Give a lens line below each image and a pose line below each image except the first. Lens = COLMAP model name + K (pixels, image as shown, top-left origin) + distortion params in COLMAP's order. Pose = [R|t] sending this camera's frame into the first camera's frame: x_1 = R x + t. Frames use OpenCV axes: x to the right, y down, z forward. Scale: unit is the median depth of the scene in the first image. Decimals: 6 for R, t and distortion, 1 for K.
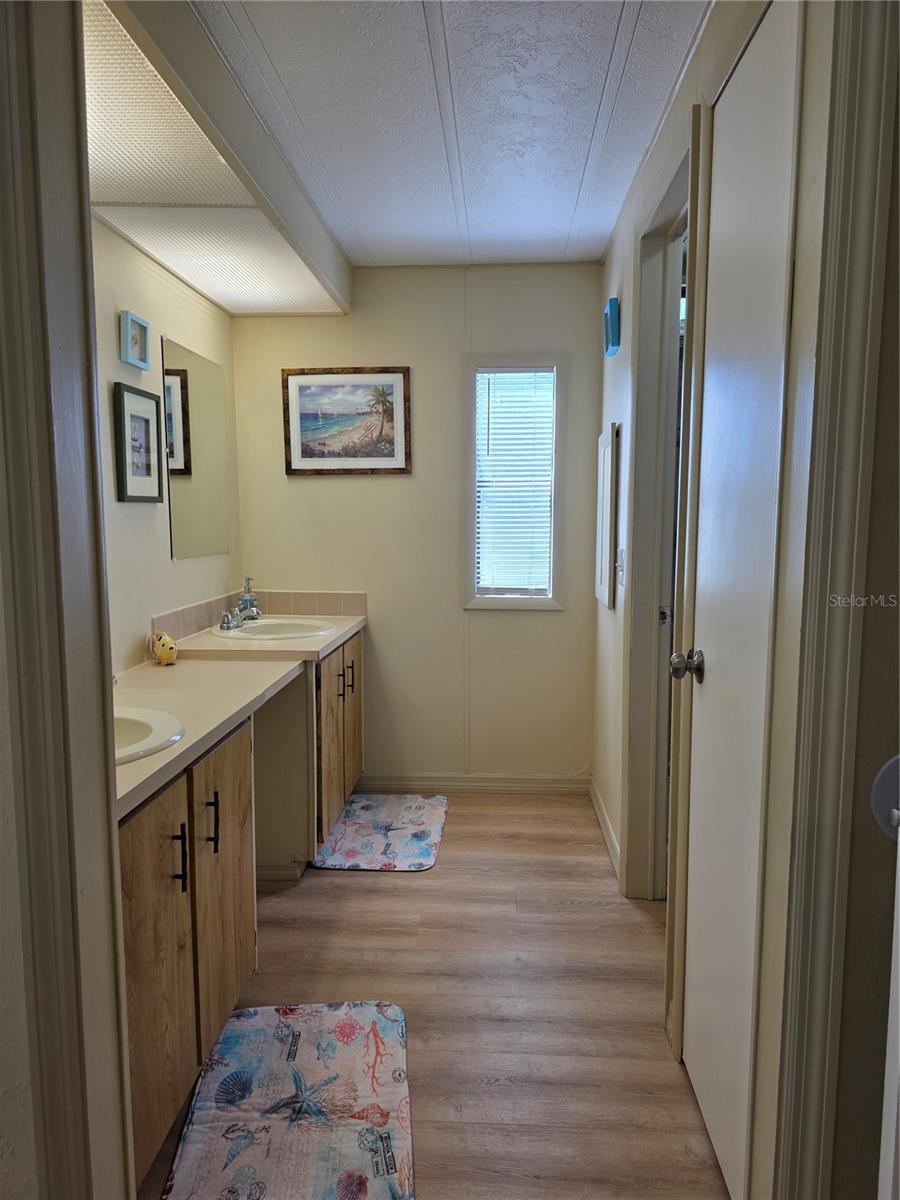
lens RADIAL K [[804.9, 0, 441.7], [0, 804.9, 605.4], [0, 0, 1]] dist [0.062593, -0.058892]
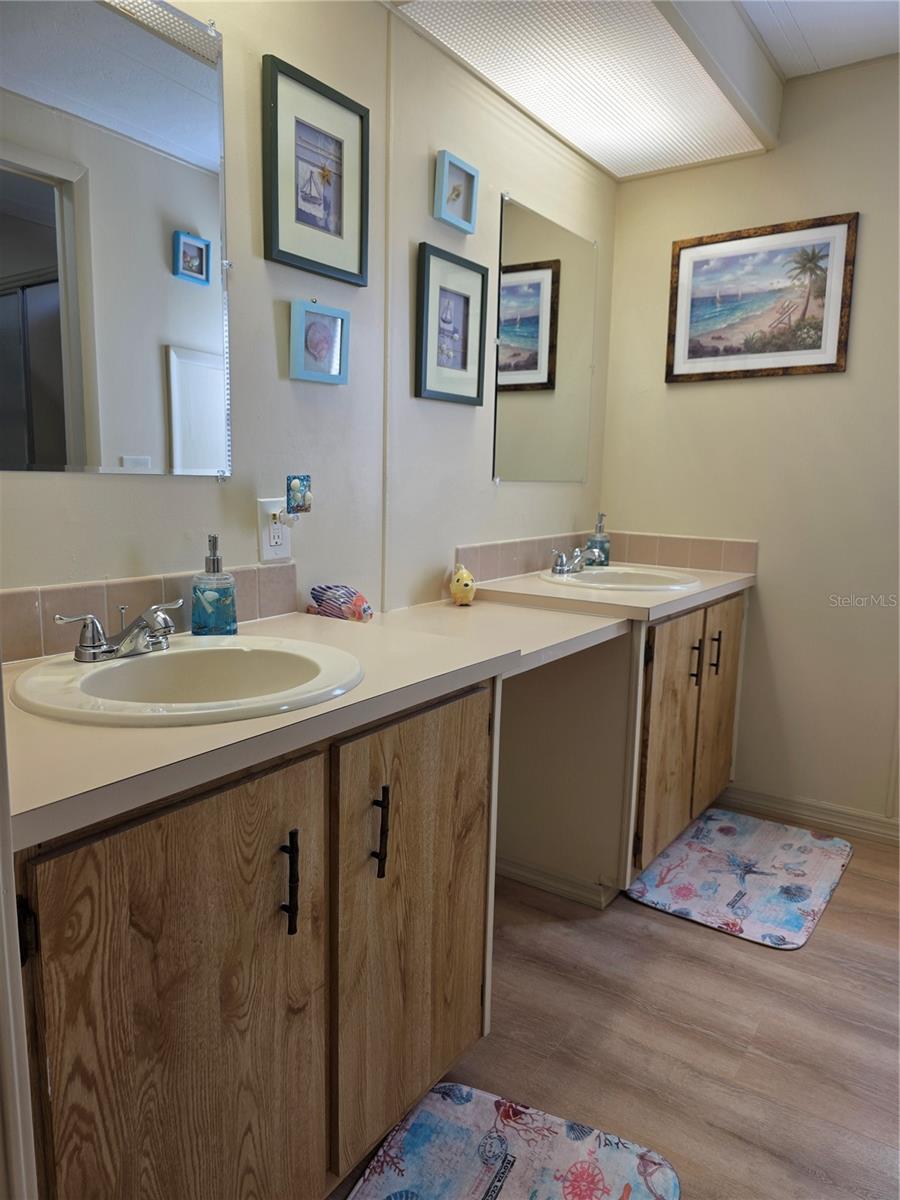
lens RADIAL K [[804.9, 0, 457.2], [0, 804.9, 604.8], [0, 0, 1]] dist [0.062593, -0.058892]
pose [[0.862417, 0.099889, -0.496246, 0.049494], [-0.080332, 0.994921, 0.060659, 0.021633], [0.499784, -0.012449, 0.866060, 0.269872]]
